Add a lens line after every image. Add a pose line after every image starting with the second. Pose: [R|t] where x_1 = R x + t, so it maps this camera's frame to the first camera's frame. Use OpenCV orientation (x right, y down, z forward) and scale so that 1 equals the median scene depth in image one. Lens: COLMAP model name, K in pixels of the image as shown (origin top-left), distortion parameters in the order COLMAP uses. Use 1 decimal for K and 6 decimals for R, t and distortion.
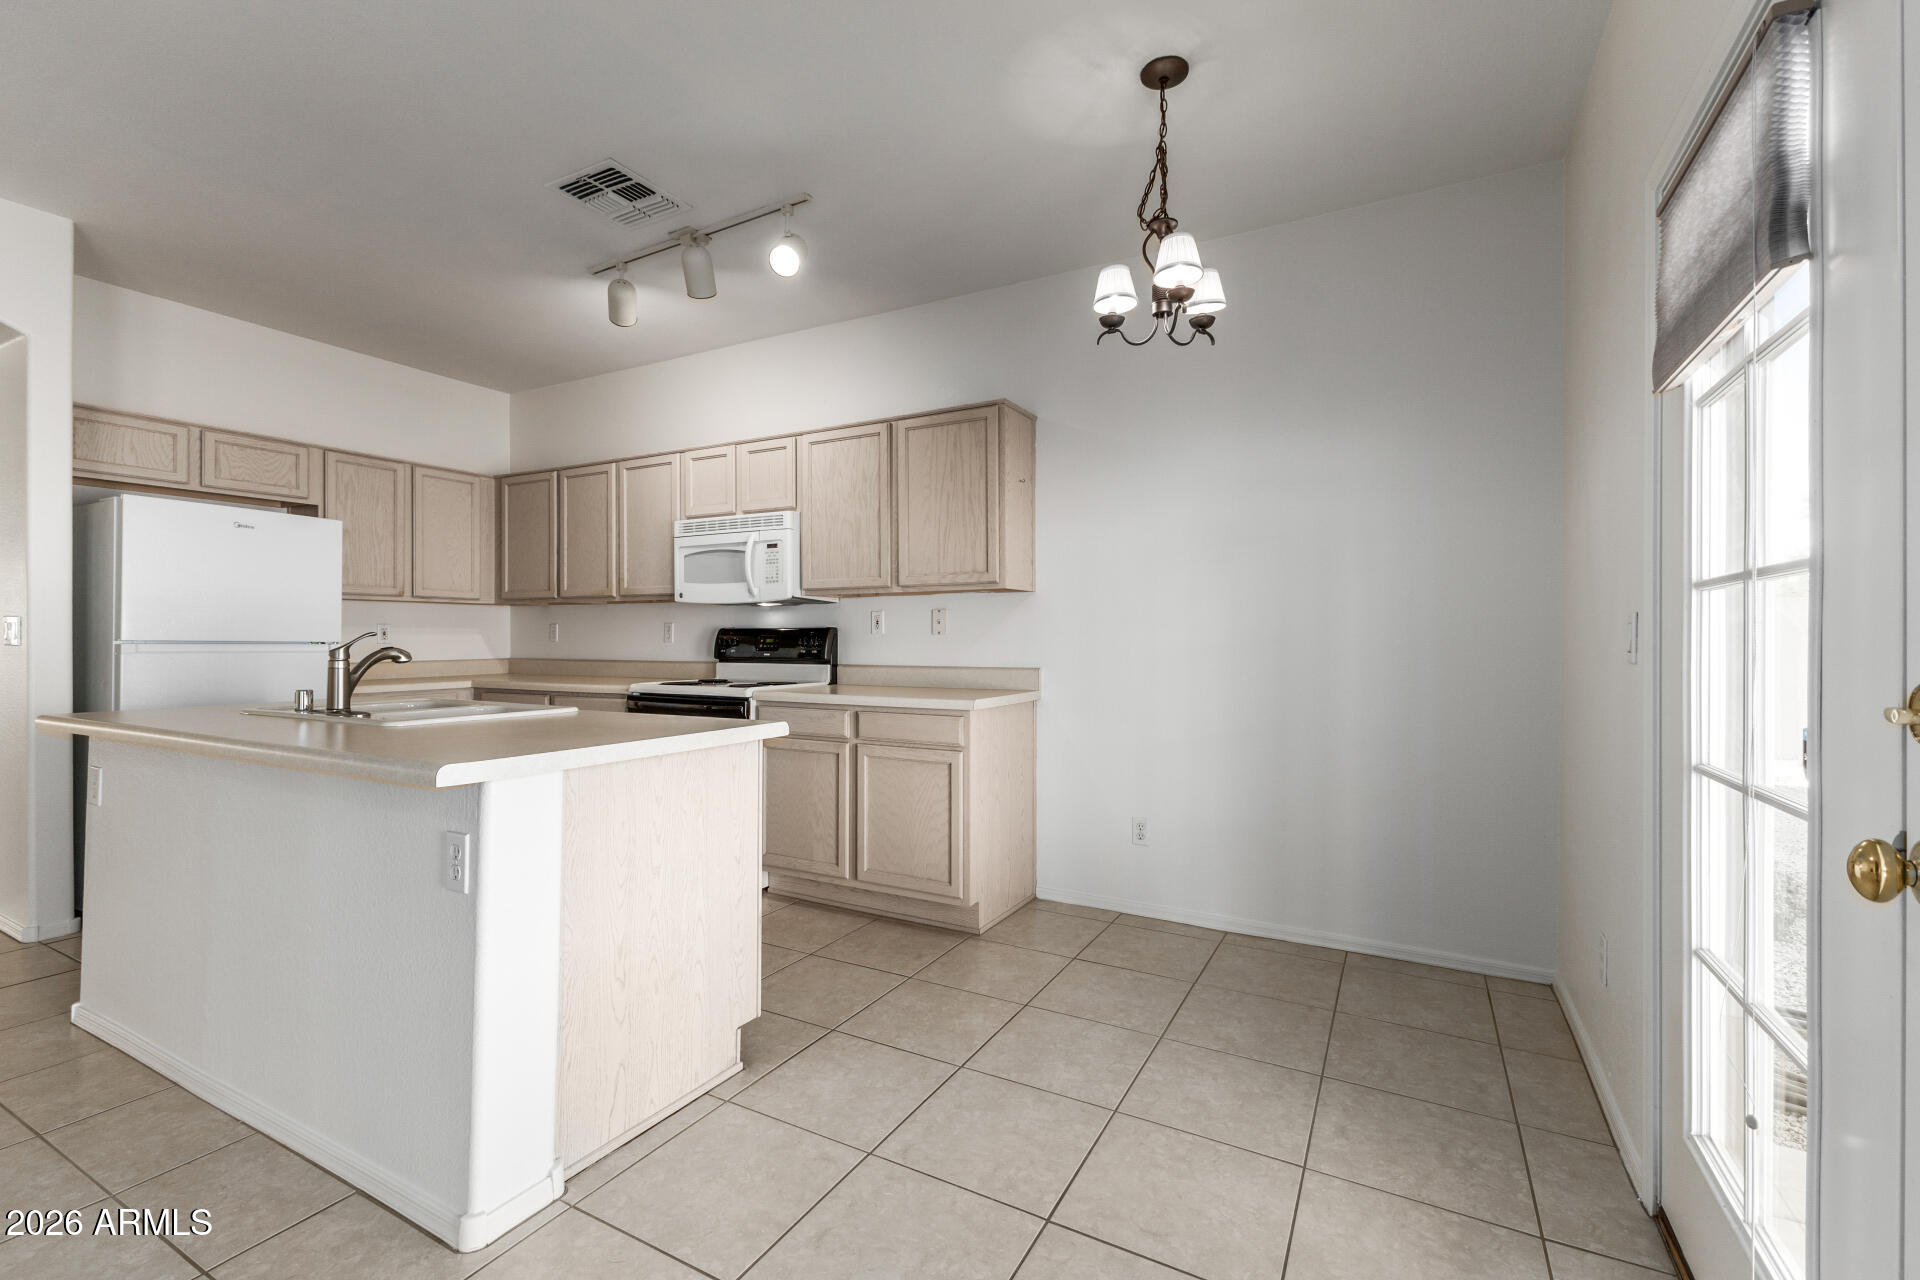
lens RADIAL K [[825.5, 0, 960.0], [0, 825.5, 640.0], [0, 0, 1]] dist [0.014799, 0.000207]
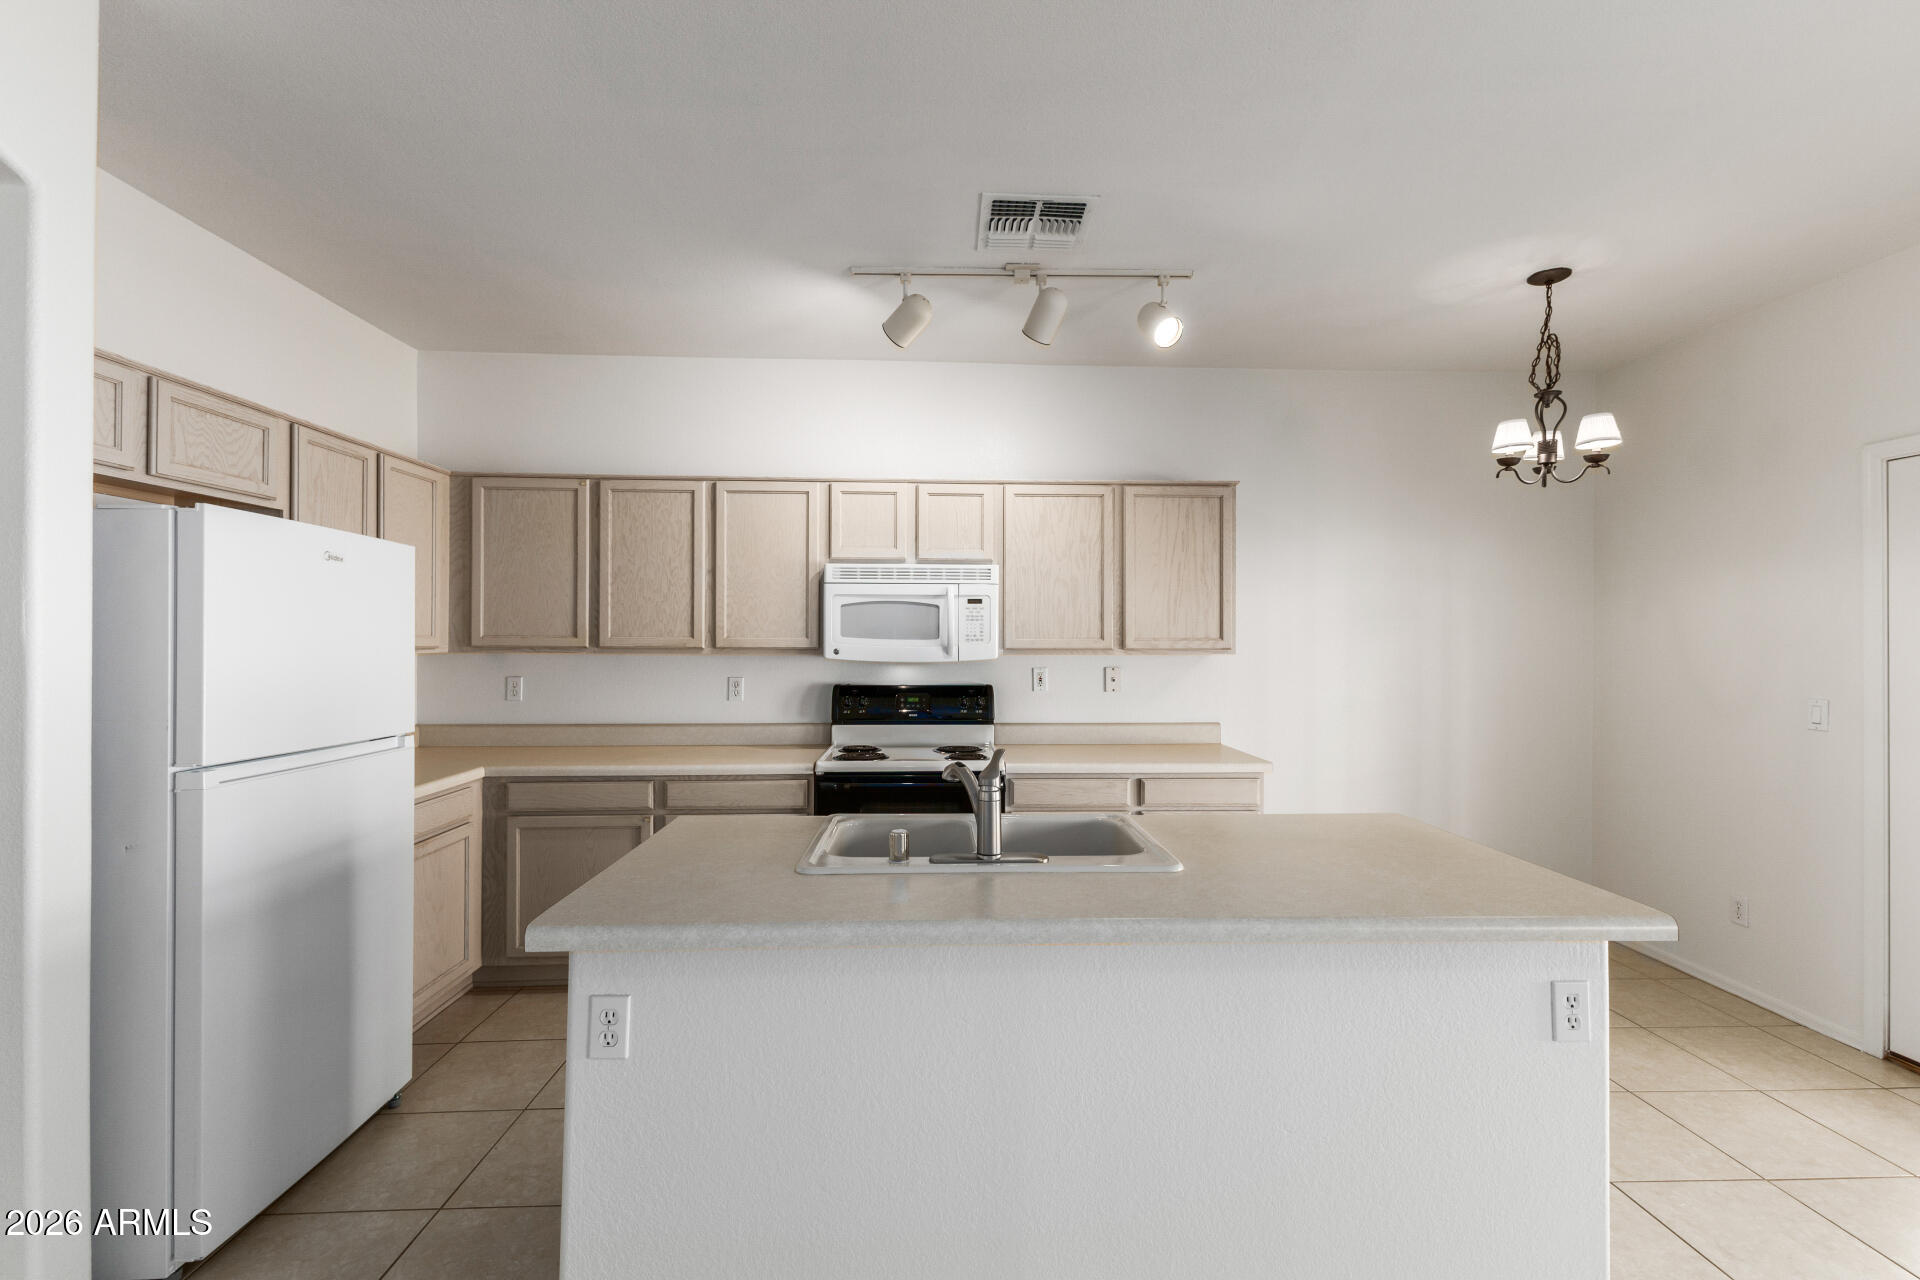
lens RADIAL K [[826.1, 0, 960.0], [0, 826.1, 640.0], [0, 0, 1]] dist [0.009994, -0.000592]
pose [[0.856748, 0.001505, 0.515734, -0.740070], [-0.001138, 0.999999, -0.001028, -0.072216], [-0.515735, 0.000294, 0.856748, 0.227700]]
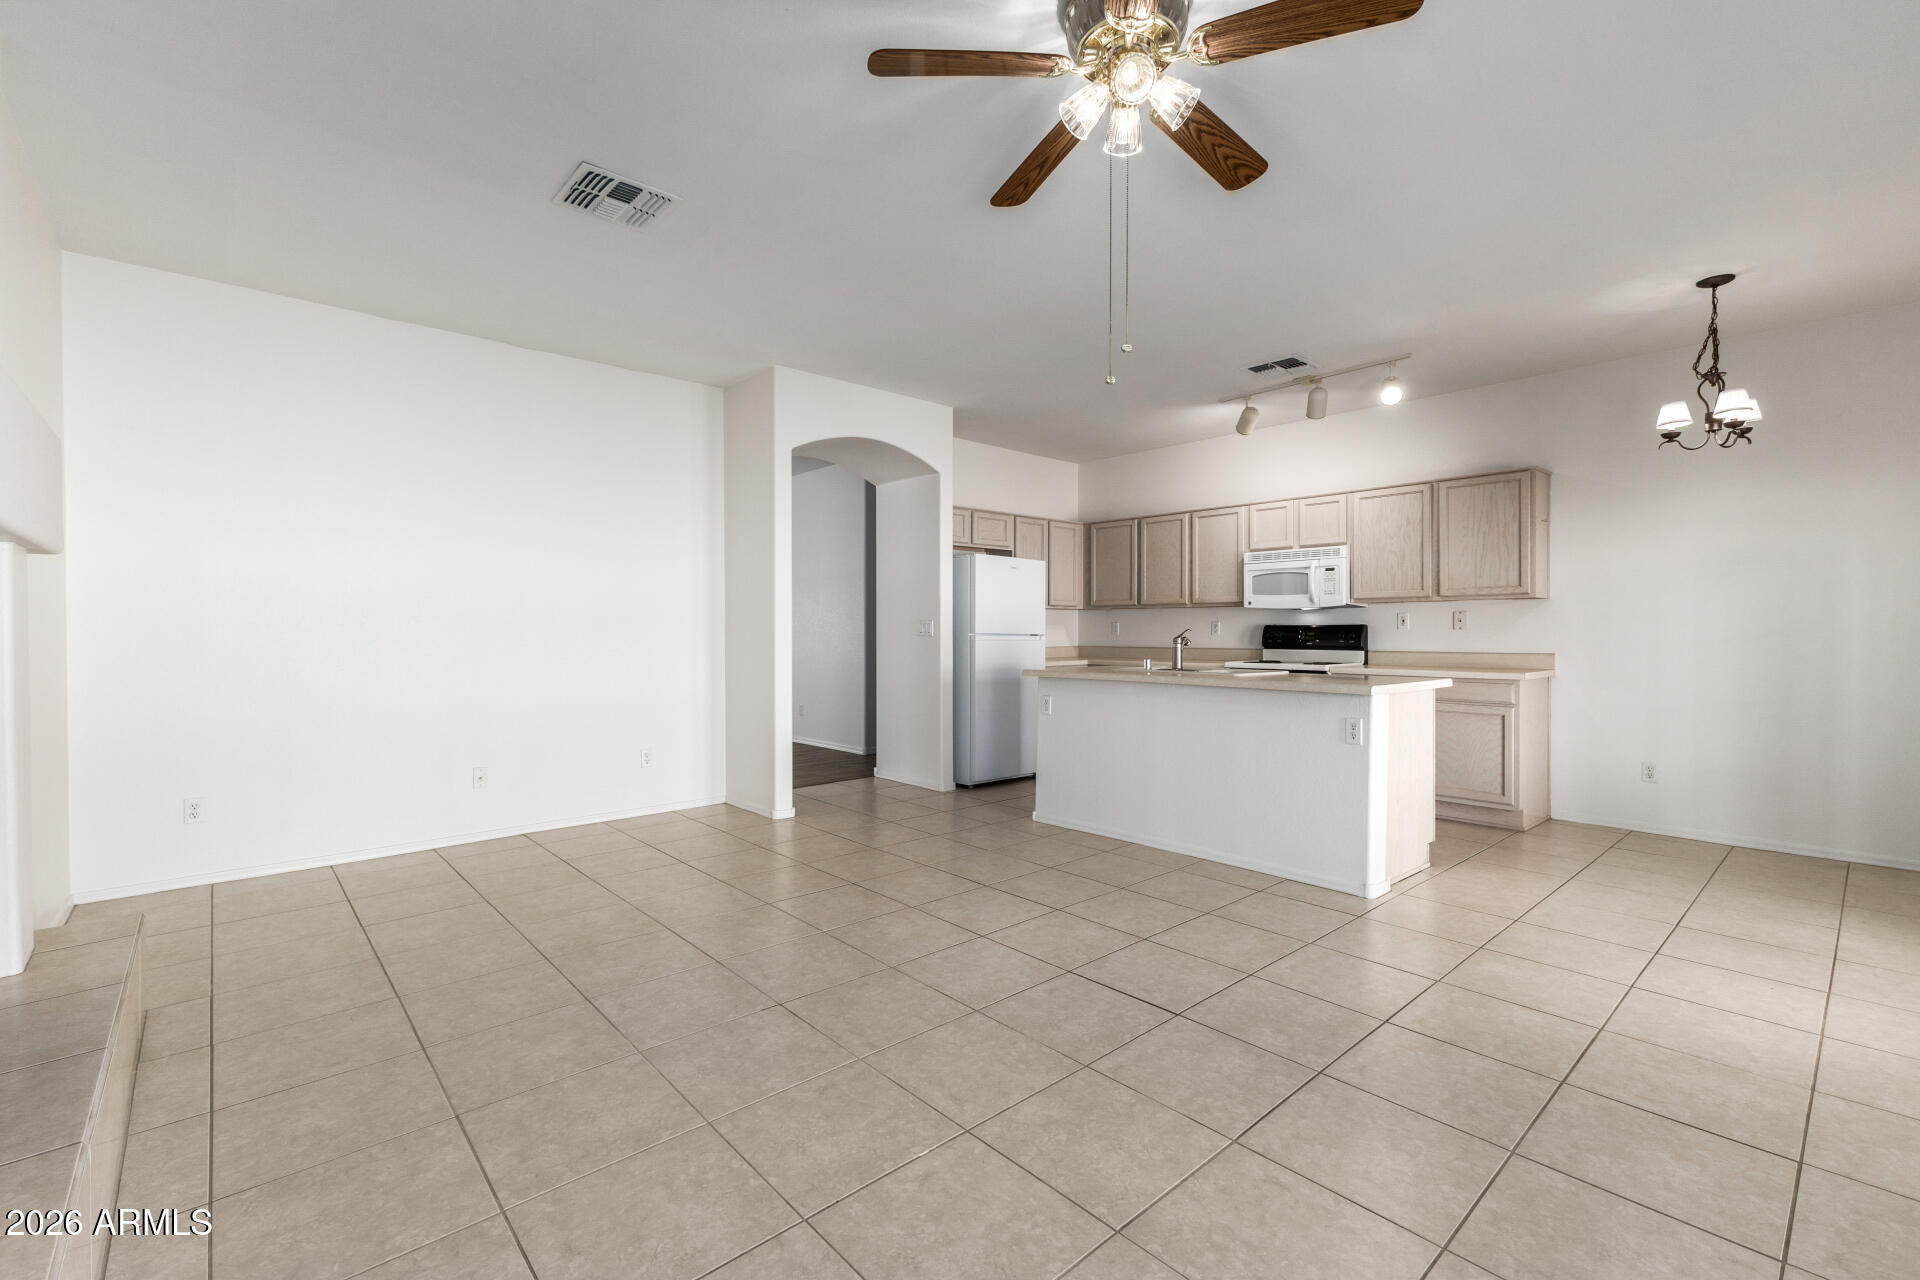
lens RADIAL K [[826.1, 0, 960.0], [0, 826.1, 640.0], [0, 0, 1]] dist [0.009994, -0.000592]
pose [[0.942487, 0.003350, -0.334227, -0.366945], [-0.000865, 0.999971, 0.007583, 0.001275], [0.334242, -0.006858, 0.942462, -0.629611]]
